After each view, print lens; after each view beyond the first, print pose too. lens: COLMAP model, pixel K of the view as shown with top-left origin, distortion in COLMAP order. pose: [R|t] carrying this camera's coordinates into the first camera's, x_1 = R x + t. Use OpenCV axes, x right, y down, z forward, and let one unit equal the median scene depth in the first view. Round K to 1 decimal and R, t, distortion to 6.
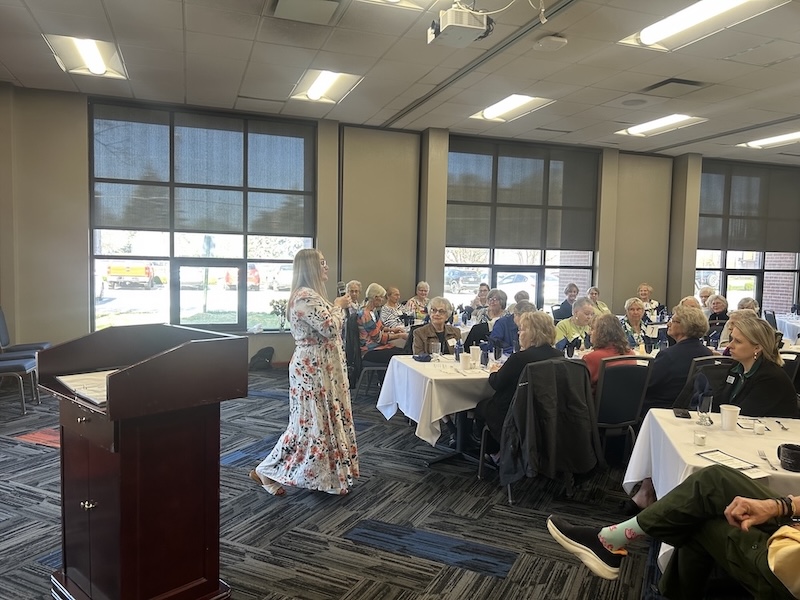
lens RADIAL K [[593.3, 0, 400.2], [0, 593.3, 301.4], [0, 0, 1]] dist [0.044216, -0.049936]
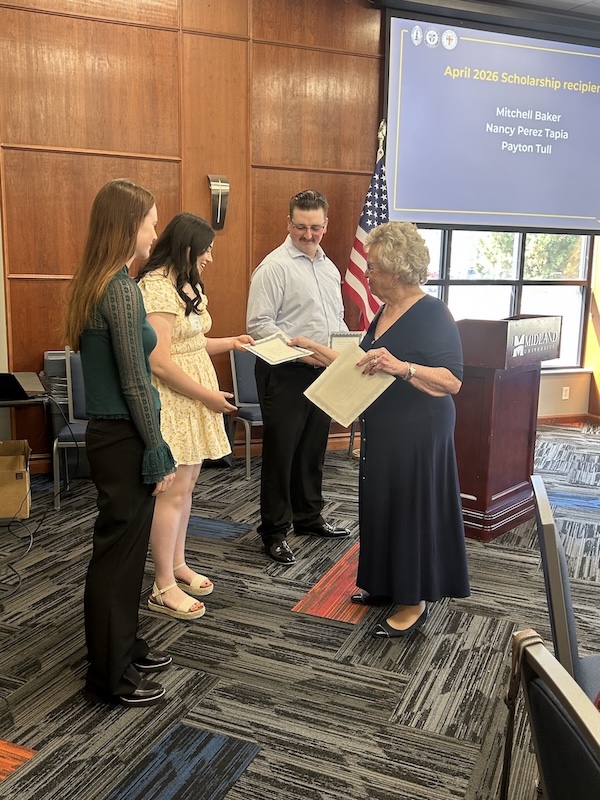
lens RADIAL K [[767.3, 0, 286.3], [0, 767.3, 419.6], [0, 0, 1]] dist [-0.007027, 0.000000]
pose [[0.027830, 0.180781, -0.983130, 0.416626], [-0.073391, 0.981226, 0.178353, -0.001091], [0.996915, 0.067189, 0.040575, 0.143064]]
